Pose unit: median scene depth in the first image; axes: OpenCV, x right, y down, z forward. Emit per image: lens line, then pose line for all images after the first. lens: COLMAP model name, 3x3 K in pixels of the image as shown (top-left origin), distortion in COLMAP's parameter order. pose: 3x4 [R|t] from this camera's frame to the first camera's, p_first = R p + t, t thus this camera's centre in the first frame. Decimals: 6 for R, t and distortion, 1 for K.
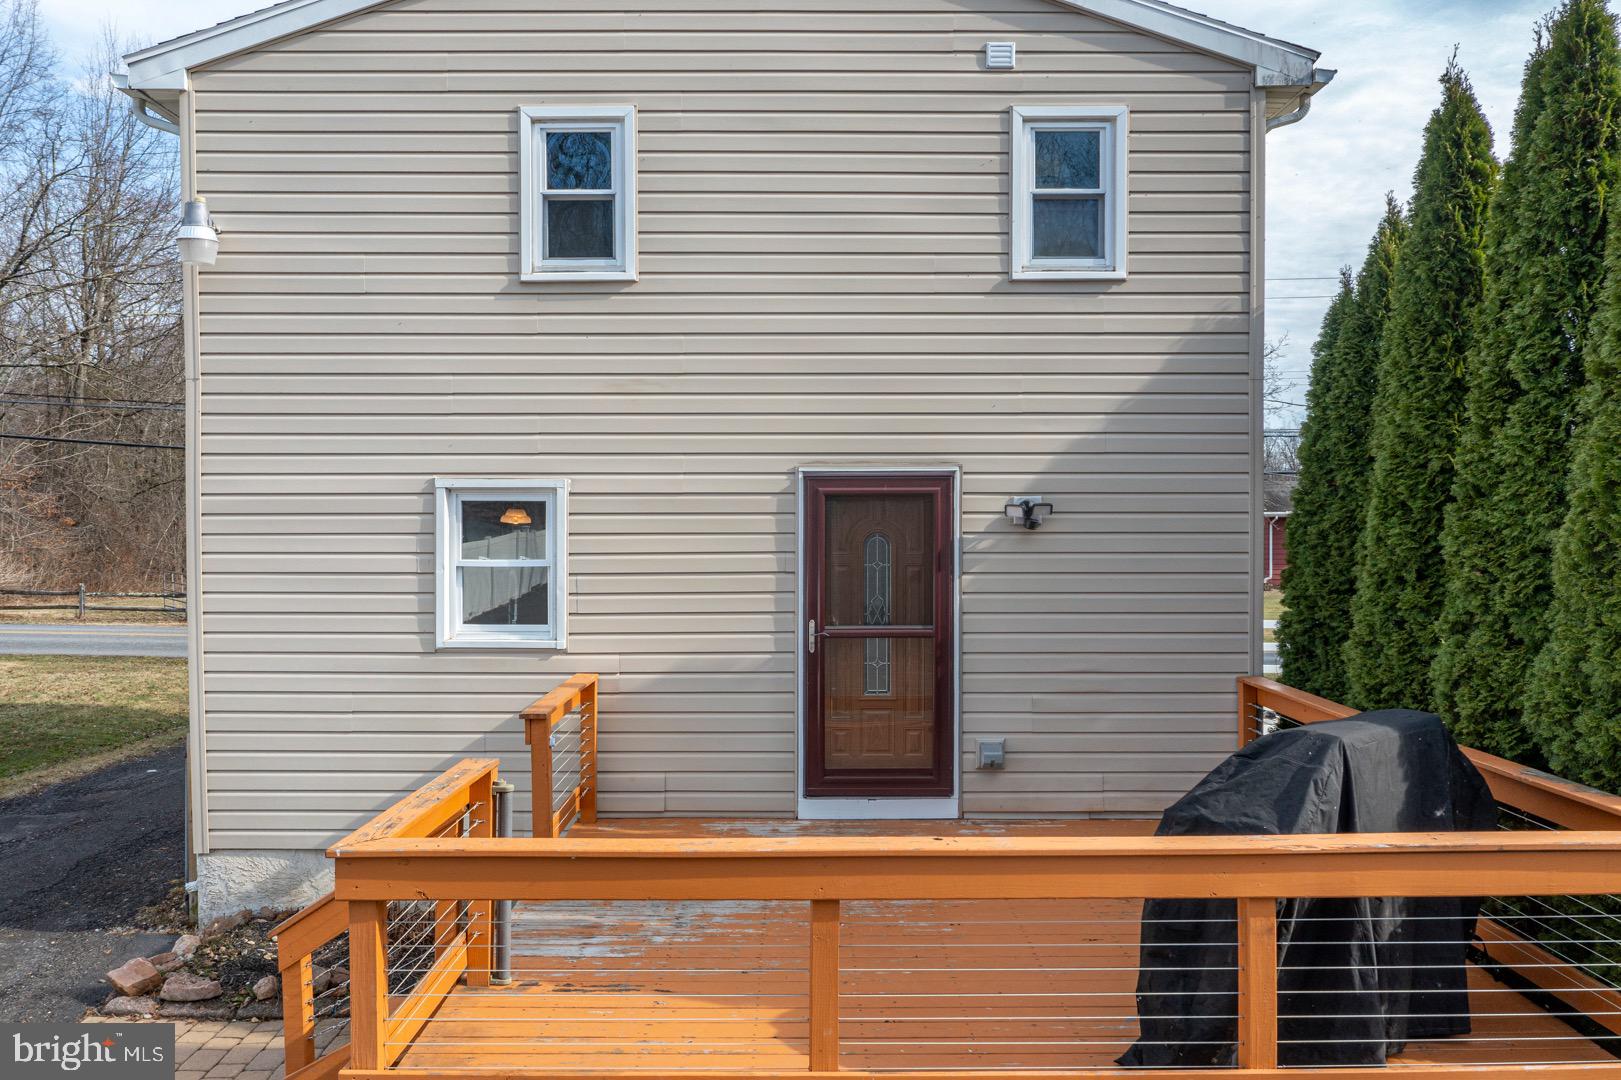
lens RADIAL K [[1291.6, 0, 807.4], [0, 1291.6, 542.1], [0, 0, 1]] dist [-0.003170, 0.002459]
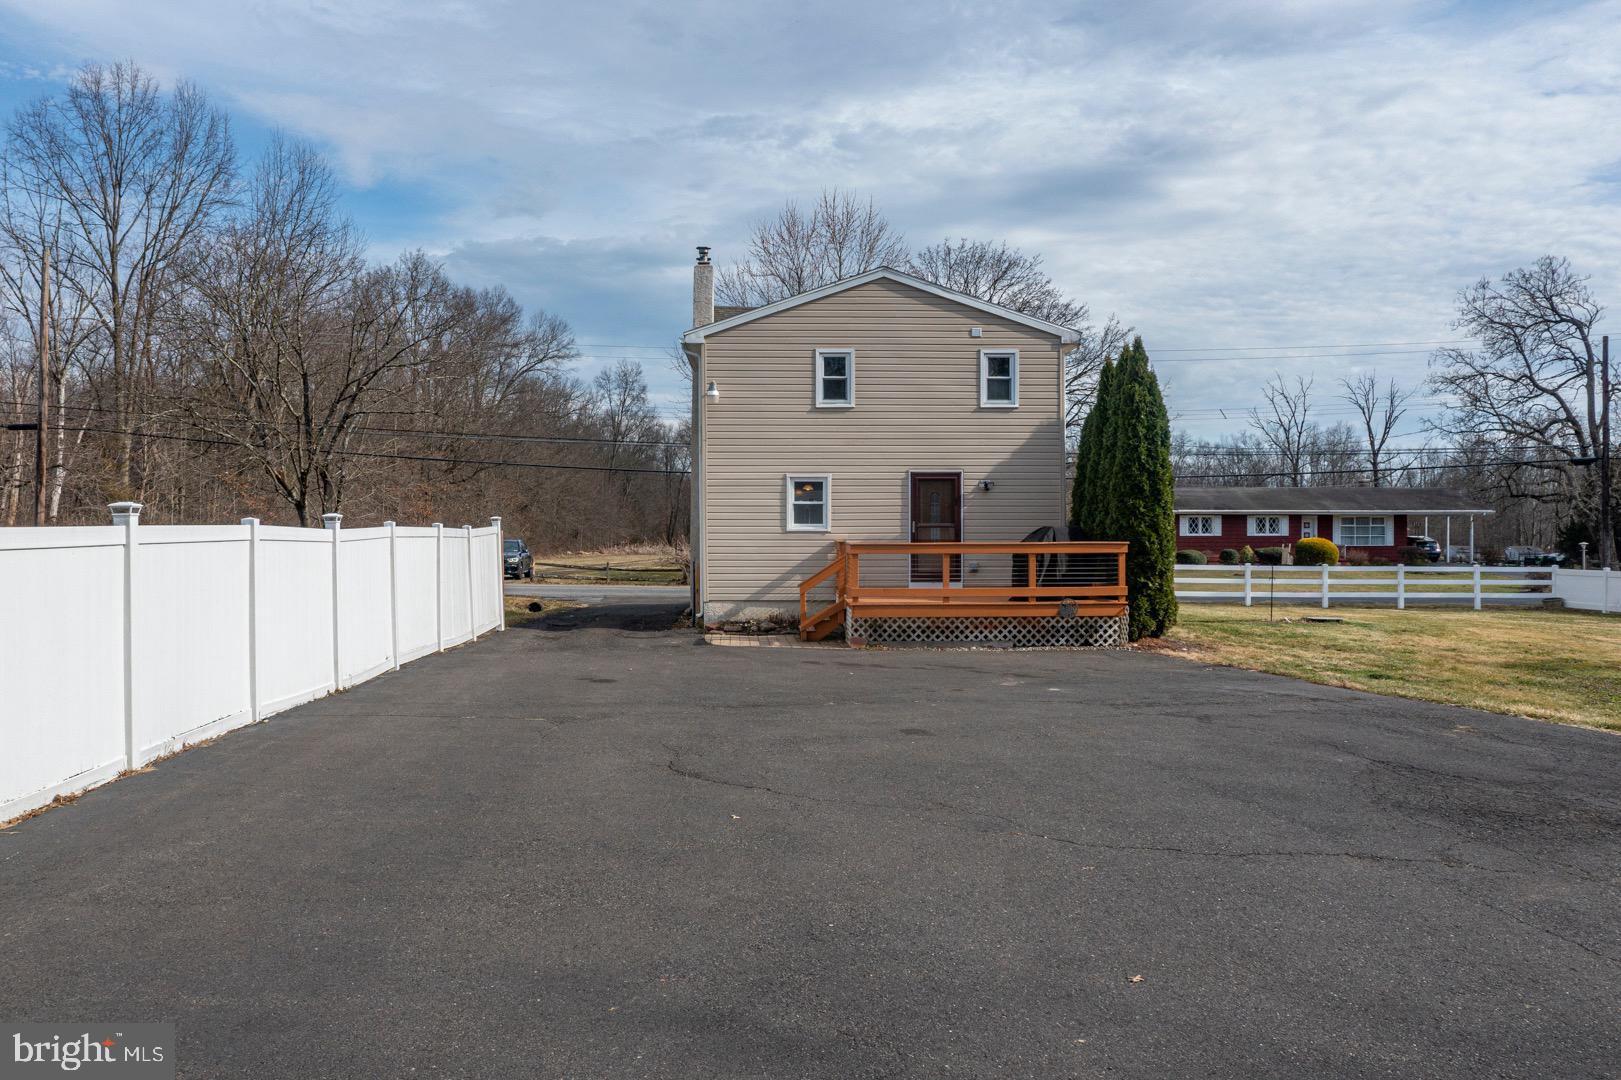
lens RADIAL K [[1291.6, 0, 807.4], [0, 1291.6, 542.1], [0, 0, 1]] dist [-0.003170, 0.002459]
pose [[0.999290, -0.000846, 0.037671, -0.351942], [0.001166, 0.999963, -0.008480, 0.131927], [-0.037662, 0.008518, 0.999254, -1.953603]]
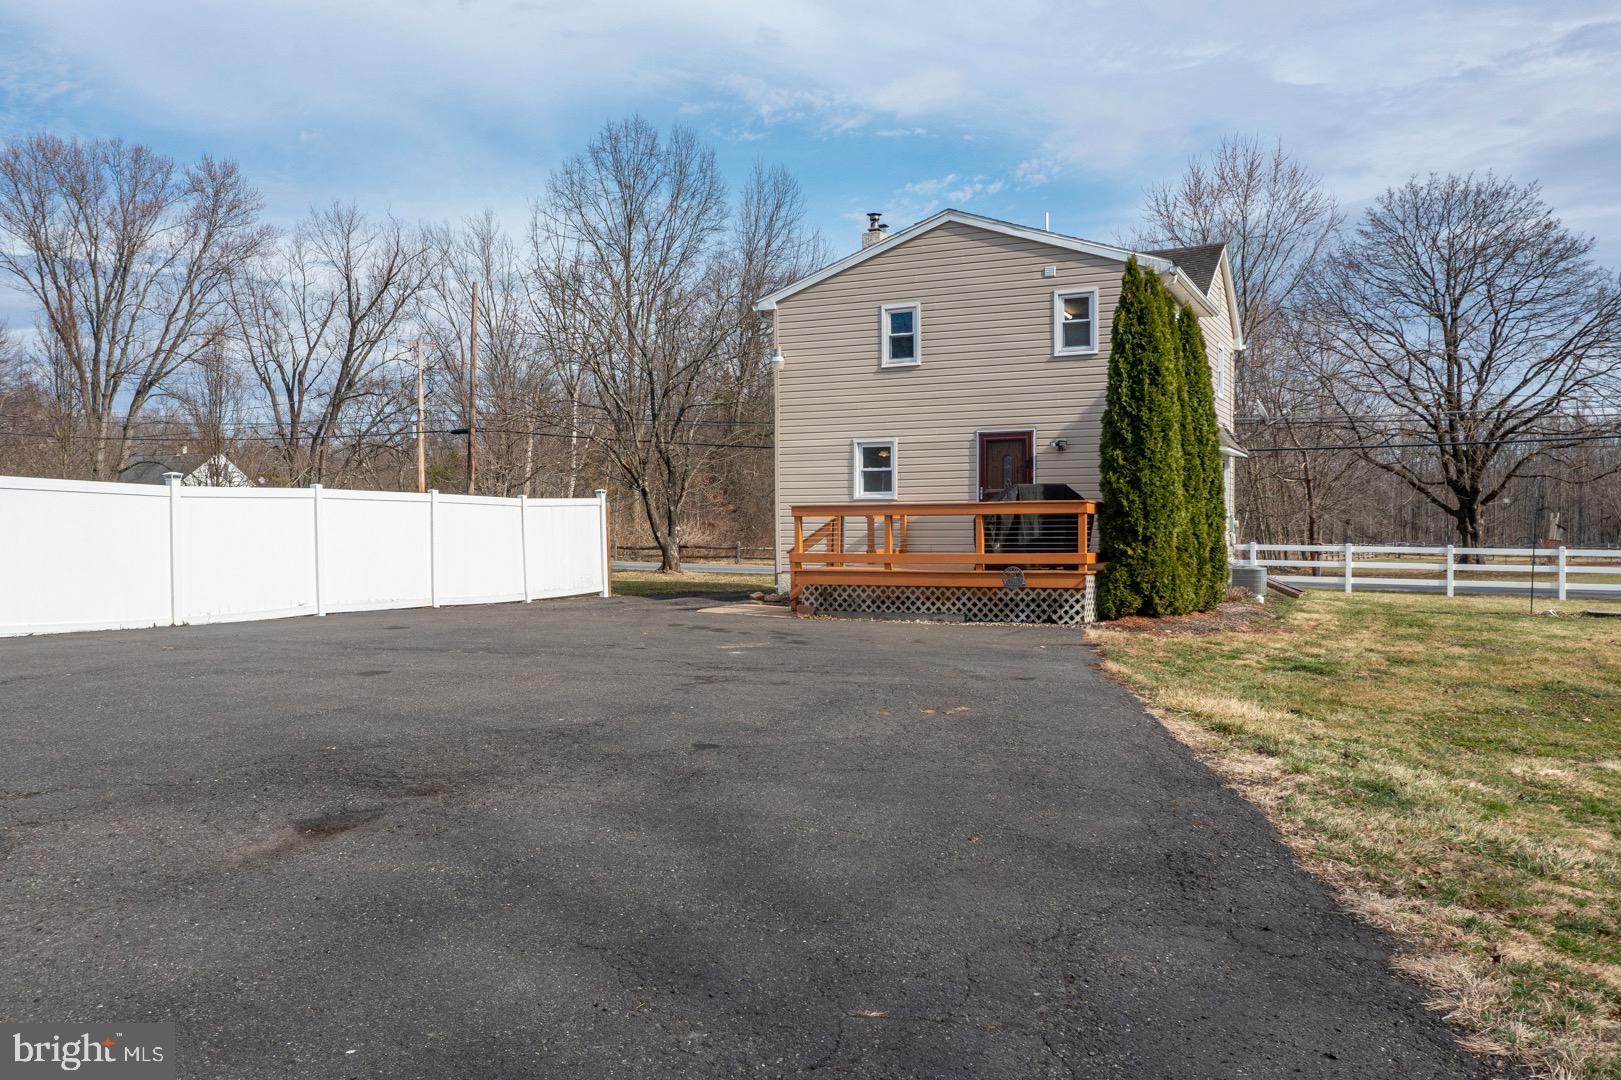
lens RADIAL K [[1291.6, 0, 807.4], [0, 1291.6, 542.1], [0, 0, 1]] dist [-0.003170, 0.002459]
pose [[0.897422, 0.001373, -0.441170, 0.862862], [-0.005834, 0.999945, -0.008757, 0.199411], [0.441134, 0.010432, 0.897381, -1.566376]]
